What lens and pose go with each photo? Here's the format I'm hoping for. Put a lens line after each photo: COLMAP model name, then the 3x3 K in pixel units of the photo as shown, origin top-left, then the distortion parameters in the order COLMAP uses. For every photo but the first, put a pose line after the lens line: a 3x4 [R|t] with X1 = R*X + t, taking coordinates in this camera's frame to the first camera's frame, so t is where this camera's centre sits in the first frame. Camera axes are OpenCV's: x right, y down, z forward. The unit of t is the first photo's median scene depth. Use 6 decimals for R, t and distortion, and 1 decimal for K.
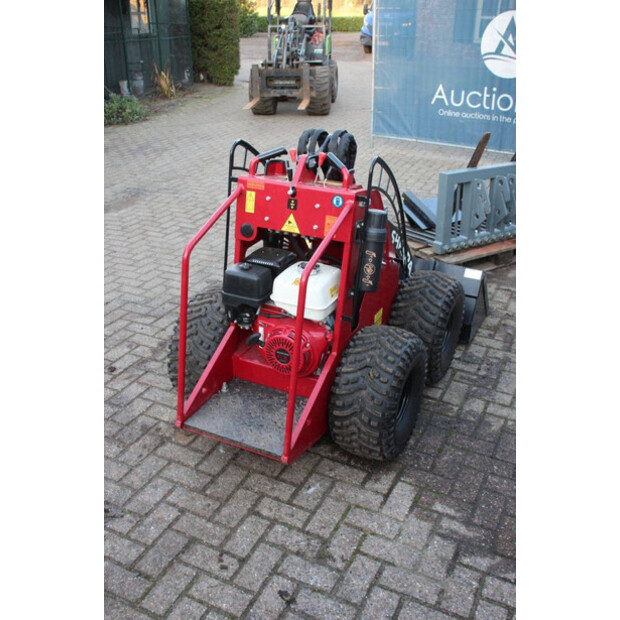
lens RADIAL K [[657.9, 0, 310.0], [0, 657.9, 310.0], [0, 0, 1]] dist [-0.010176, -0.005182]
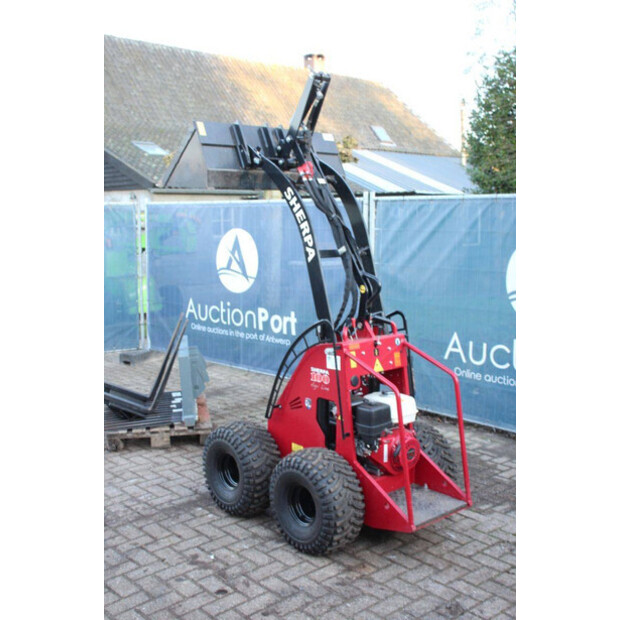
lens RADIAL K [[730.5, 0, 305.9], [0, 730.5, 309.6], [0, 0, 1]] dist [-0.025181, 0.163659]
pose [[0.390791, -0.135549, 0.910444, -1.469121], [0.410679, 0.910873, -0.040663, -0.234430], [-0.823787, 0.389791, 0.411628, 0.414740]]
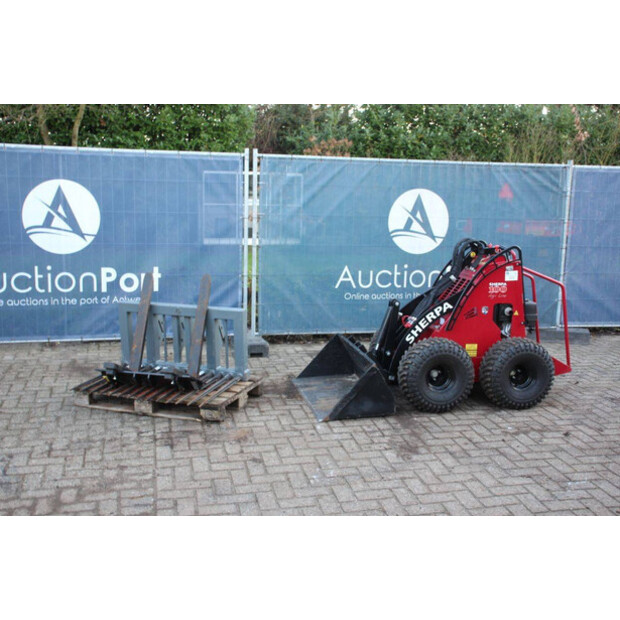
lens RADIAL K [[710.2, 0, 307.1], [0, 710.2, 314.8], [0, 0, 1]] dist [-0.031161, 0.056389]
pose [[-0.603710, -0.170997, 0.778649, -1.366897], [0.315833, 0.845502, 0.430553, -1.158684], [-0.731973, 0.505853, -0.456431, 2.470411]]
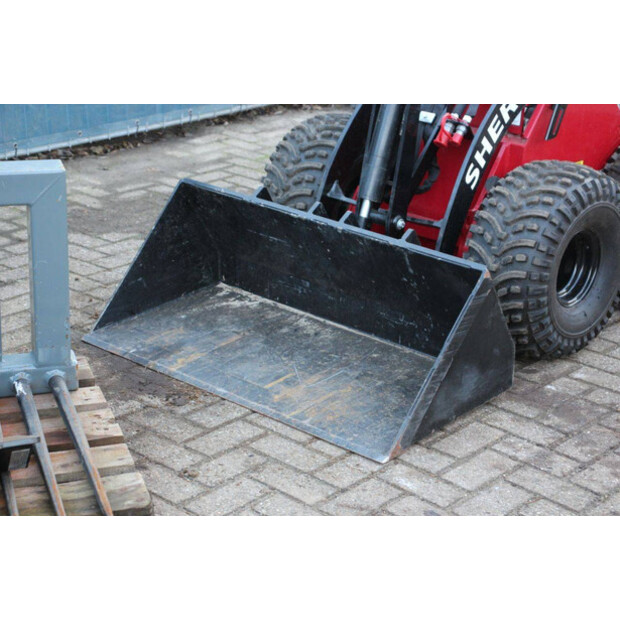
lens RADIAL K [[1469.5, 0, 310.0], [0, 1469.5, 310.0], [0, 0, 1]] dist [0.385274, 0.631246]
pose [[-0.961333, -0.149358, 0.231368, -0.179867], [0.064005, 0.695966, 0.715217, -1.164509], [-0.267848, 0.702370, -0.659495, 2.539540]]
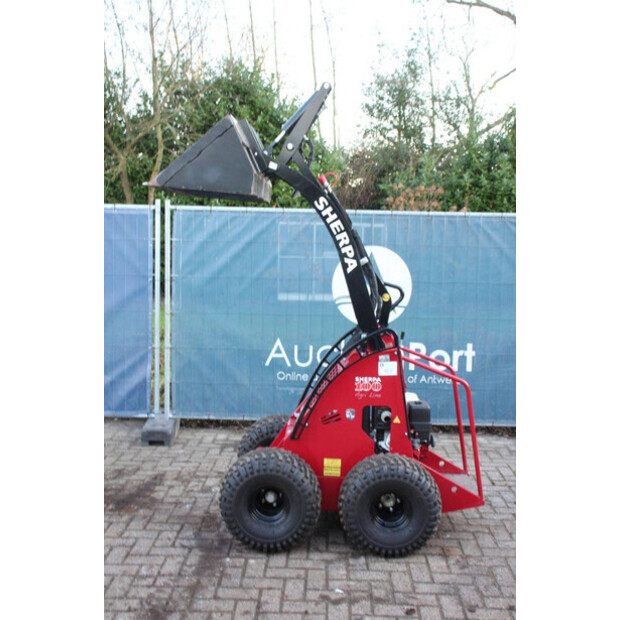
lens RADIAL K [[730.5, 0, 305.9], [0, 730.5, 309.6], [0, 0, 1]] dist [-0.025181, 0.163659]
pose [[-0.400764, -0.121775, 0.908052, -1.425636], [0.372942, 0.883613, 0.283093, -0.792301], [-0.836841, 0.452104, -0.308705, 1.600321]]
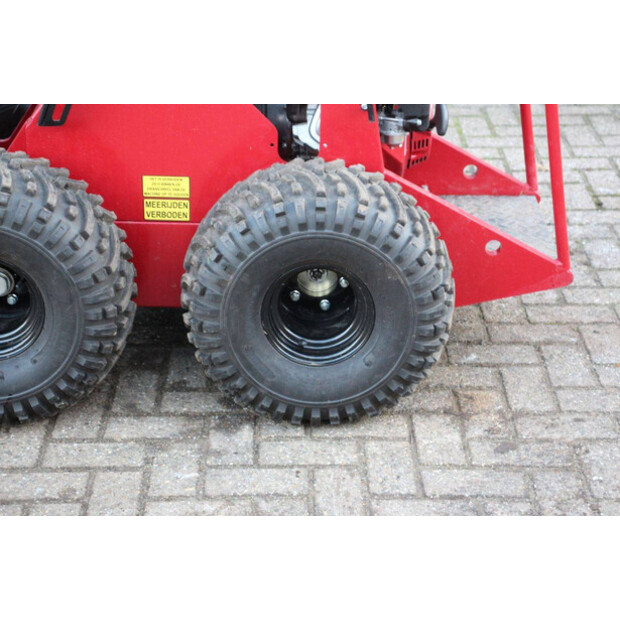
lens RADIAL K [[1469.5, 0, 310.0], [0, 1469.5, 310.0], [0, 0, 1]] dist [0.385274, 0.631246]
pose [[-0.449445, -0.407668, 0.794862, -1.085691], [0.369328, 0.725389, 0.580869, -0.602762], [-0.813386, 0.554633, -0.175459, 1.381883]]
